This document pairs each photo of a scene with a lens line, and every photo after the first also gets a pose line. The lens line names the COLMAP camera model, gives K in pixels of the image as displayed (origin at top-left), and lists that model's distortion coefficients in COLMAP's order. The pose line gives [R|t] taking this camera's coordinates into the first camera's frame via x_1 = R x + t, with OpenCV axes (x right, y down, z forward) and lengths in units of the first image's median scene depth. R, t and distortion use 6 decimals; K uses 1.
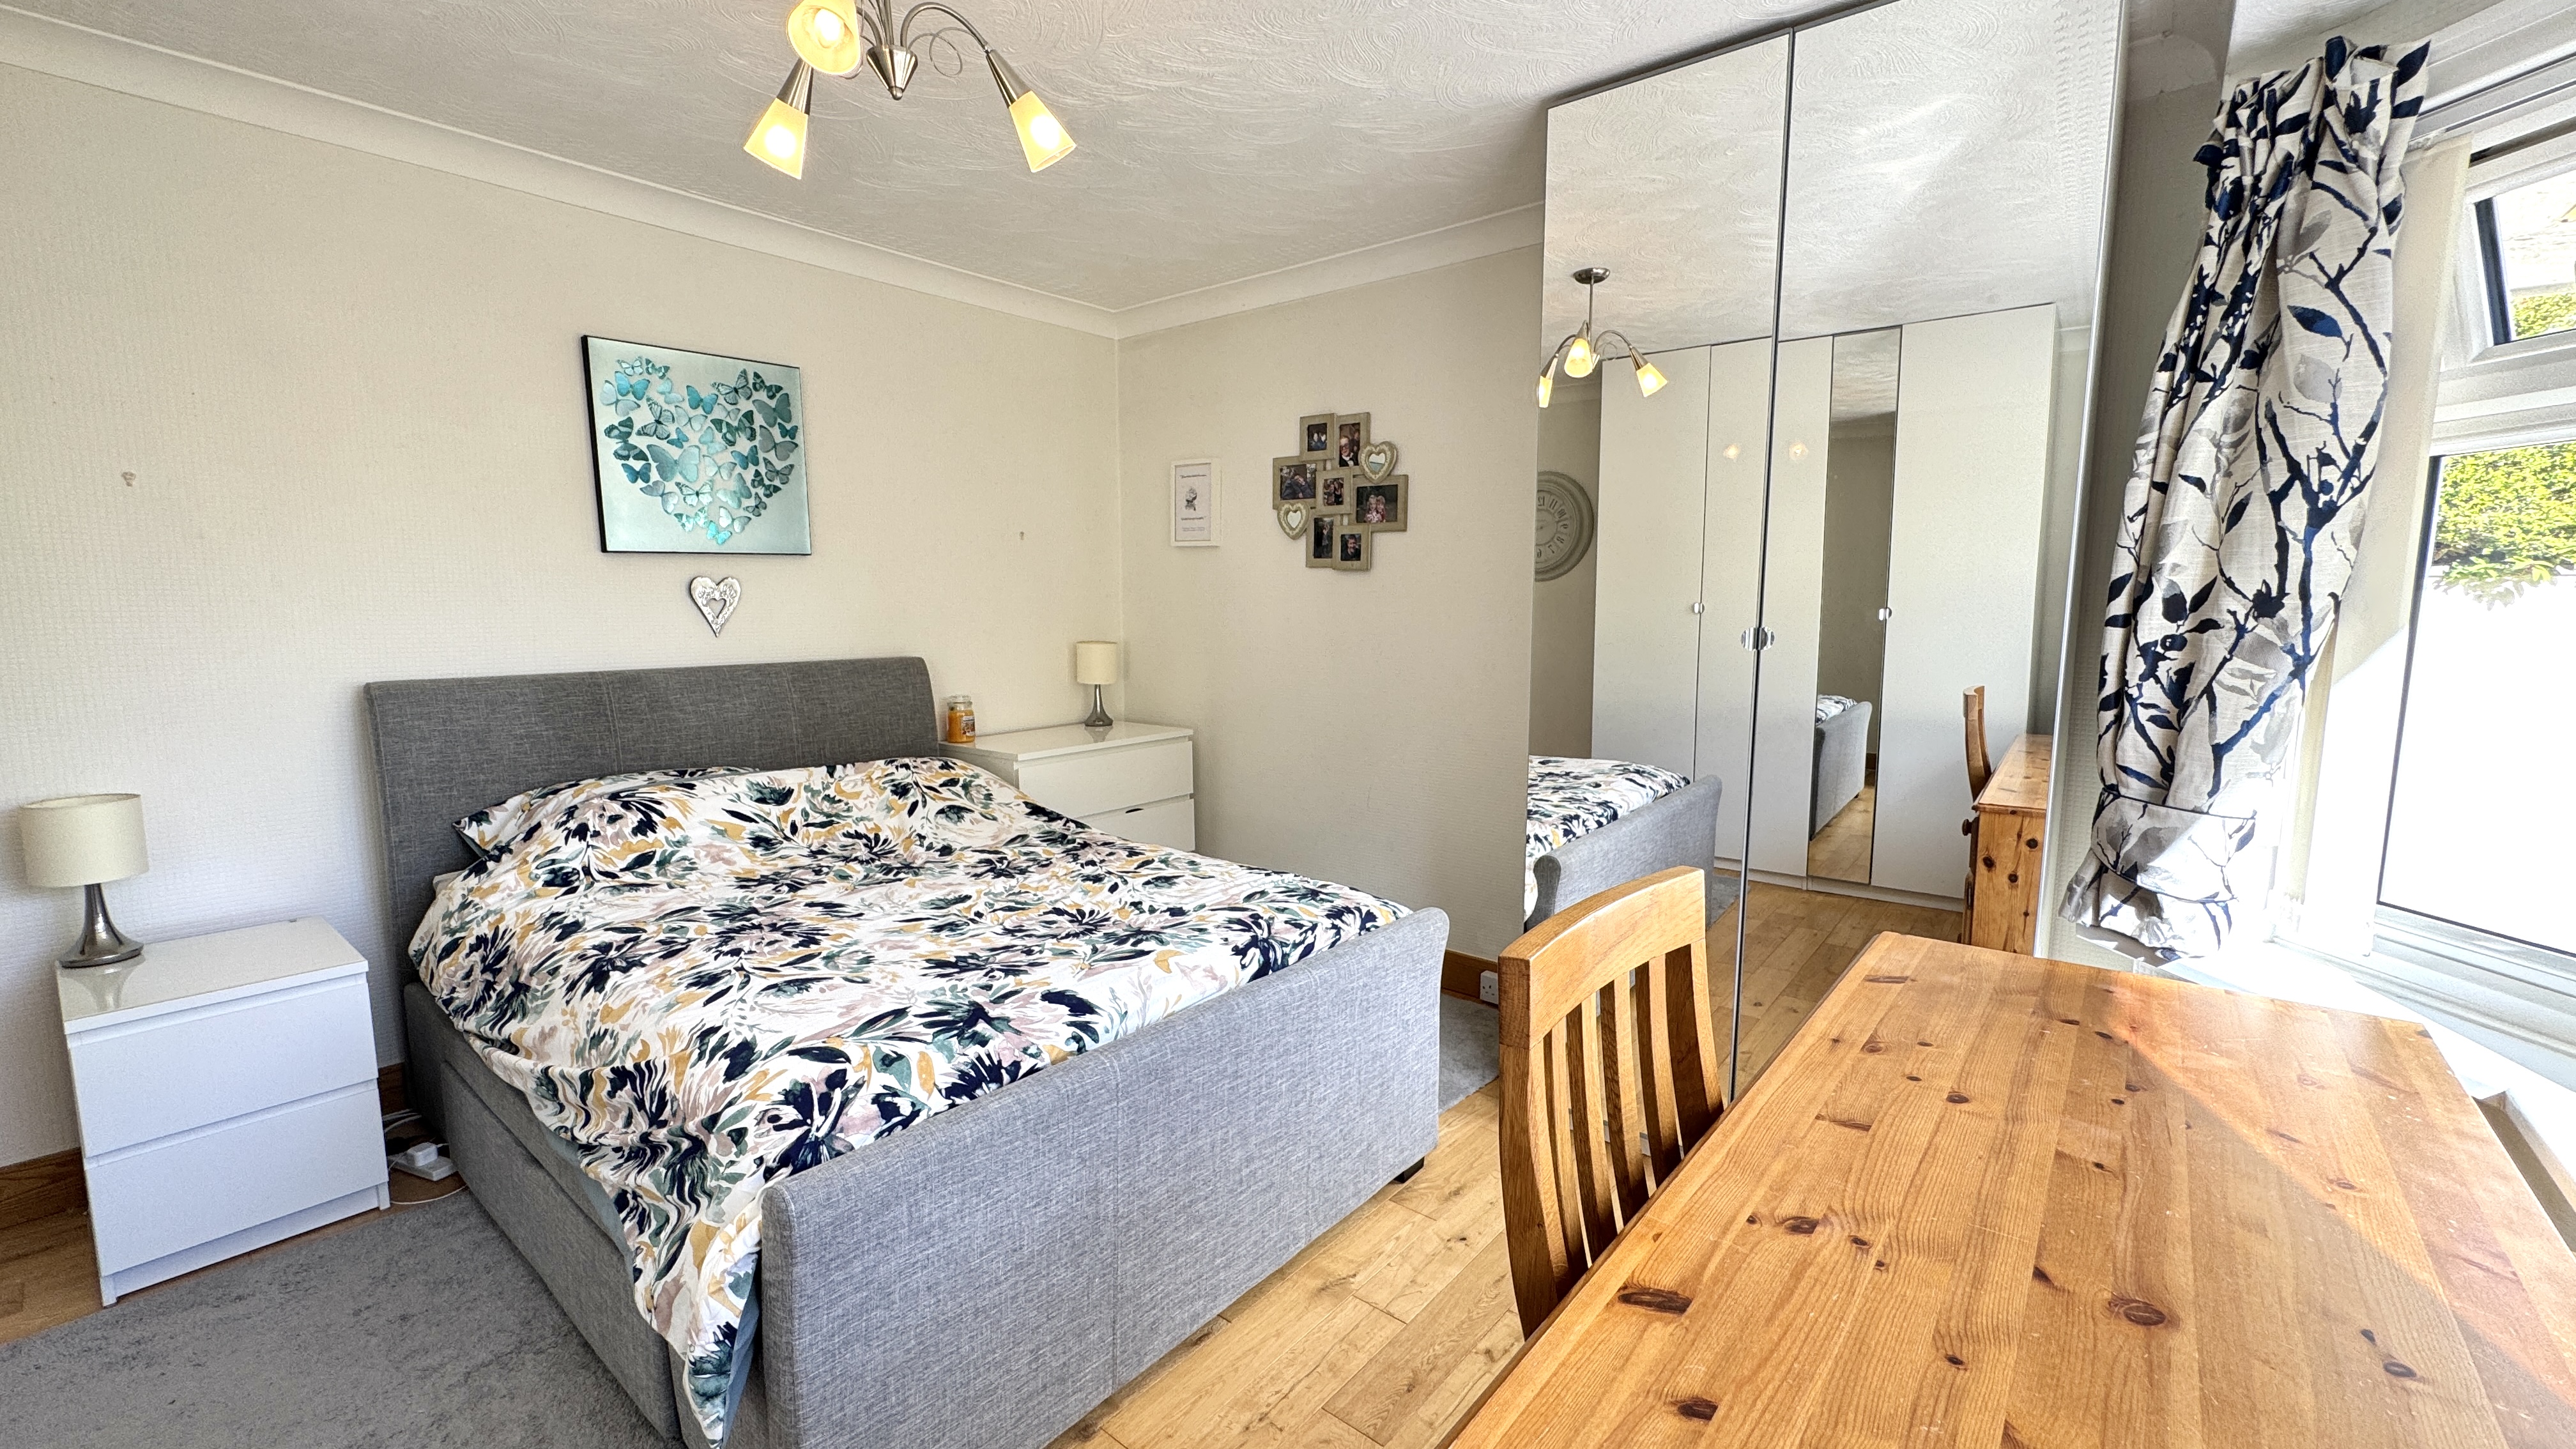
lens RADIAL K [[1028.0, 0, 1287.3], [0, 1028.0, 720.7], [0, 0, 1]] dist [-0.003413, 0.000147]
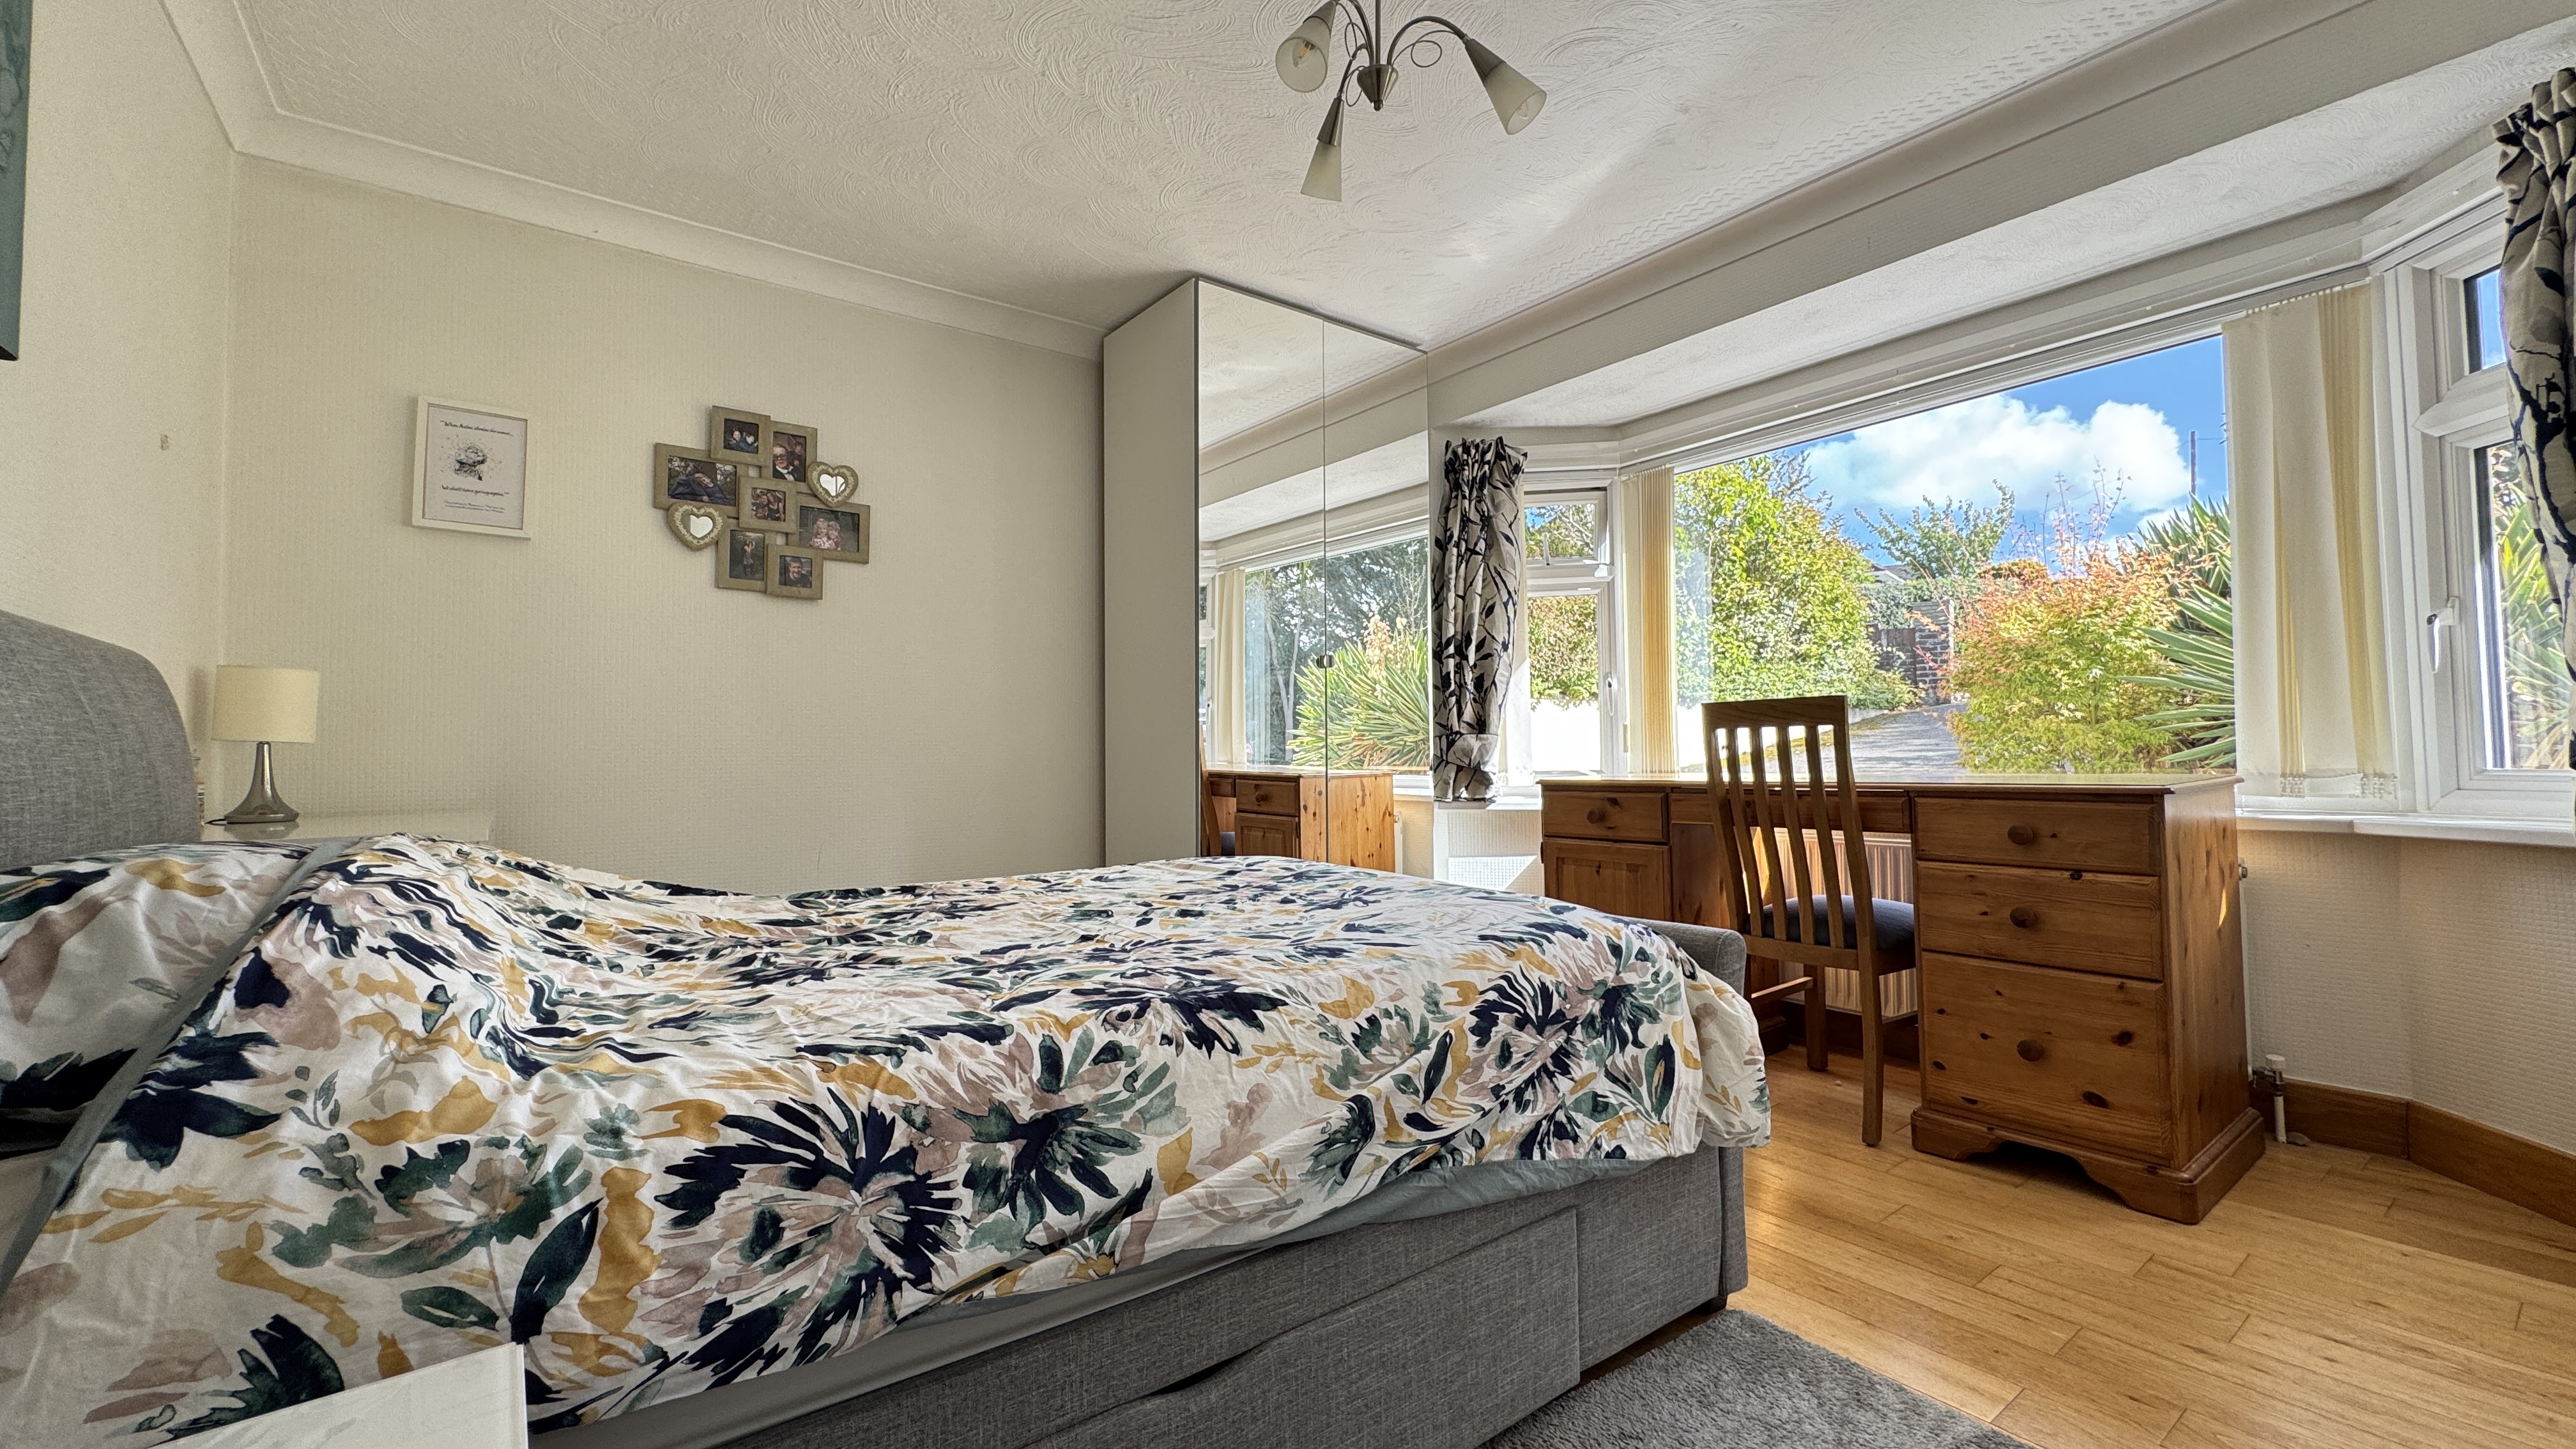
lens RADIAL K [[1028.0, 0, 1287.3], [0, 1028.0, 720.7], [0, 0, 1]] dist [-0.003413, 0.000147]
pose [[0.238673, 0.027831, 0.970701, -0.688260], [0.127894, 0.989982, -0.059830, 0.062150], [-0.962641, 0.138427, 0.232723, 0.420355]]
